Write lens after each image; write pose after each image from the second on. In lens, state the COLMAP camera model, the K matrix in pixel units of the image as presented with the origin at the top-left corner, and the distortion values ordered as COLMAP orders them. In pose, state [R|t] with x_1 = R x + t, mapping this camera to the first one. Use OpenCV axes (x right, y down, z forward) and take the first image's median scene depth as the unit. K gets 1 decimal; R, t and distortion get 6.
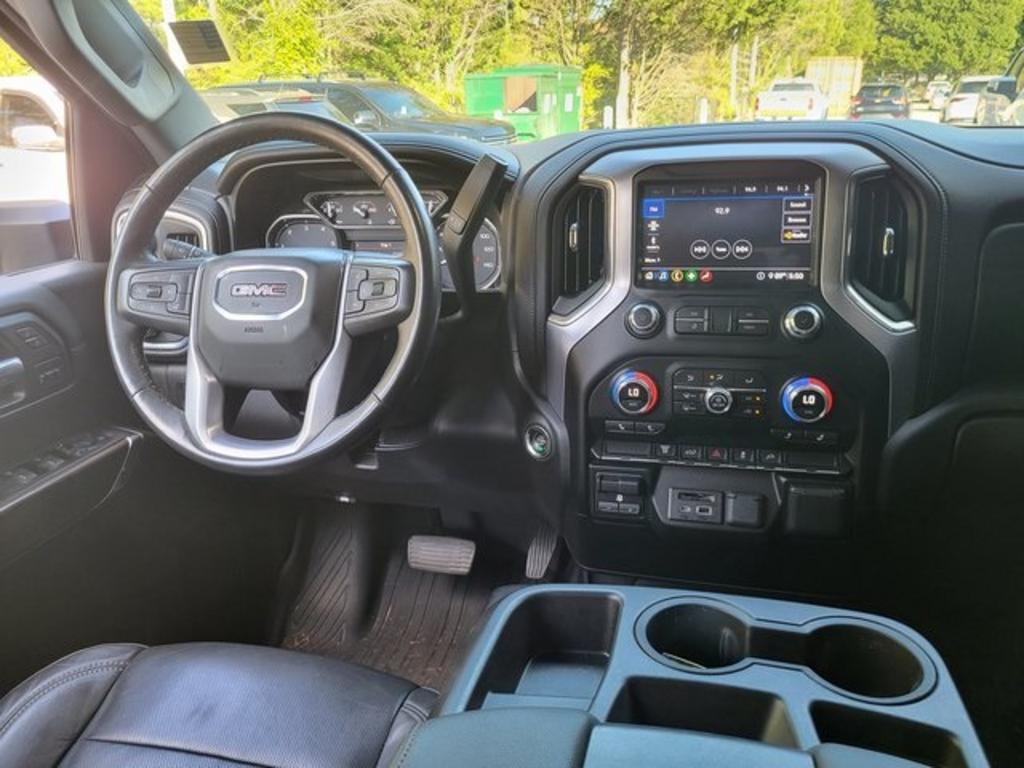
lens RADIAL K [[823.5, 0, 516.1], [0, 823.5, 380.7], [0, 0, 1]] dist [0.017837, -0.004602]
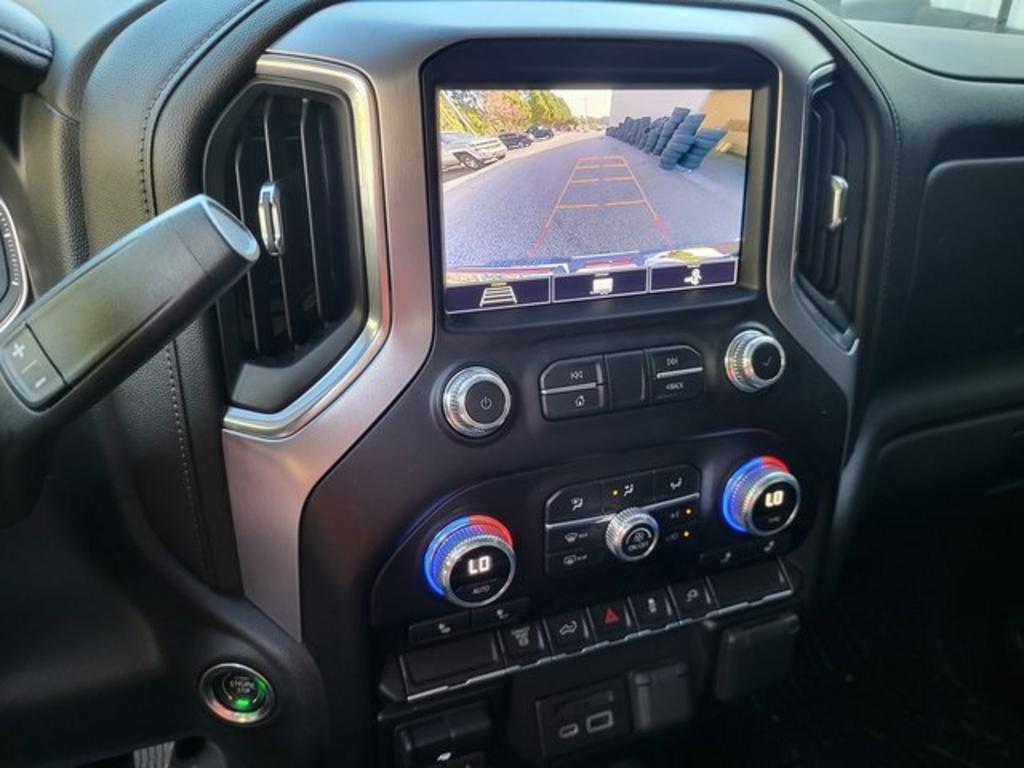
lens RADIAL K [[792.5, 0, 514.7], [0, 792.5, 373.5], [0, 0, 1]] dist [-0.006943, 0.010828]
pose [[0.800349, -0.181735, 0.571326, -0.070975], [0.111445, 0.981439, 0.156070, -0.154186], [-0.589085, -0.061239, 0.805747, 0.644021]]
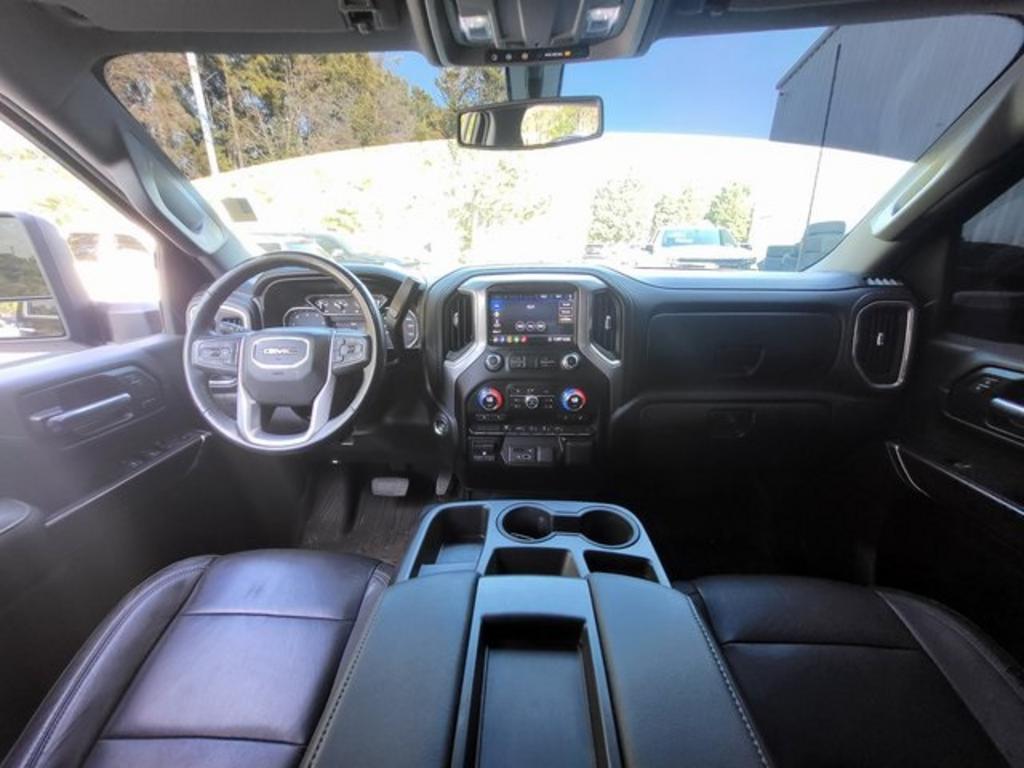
lens RADIAL K [[414.0, 0, 508.6], [0, 414.0, 389.3], [0, 0, 1]] dist [-0.001951, -0.000086]
pose [[0.979485, -0.035558, 0.198355, -0.008497], [0.034798, 0.999368, 0.007318, -0.015449], [-0.198489, -0.000265, 0.980103, 0.024877]]
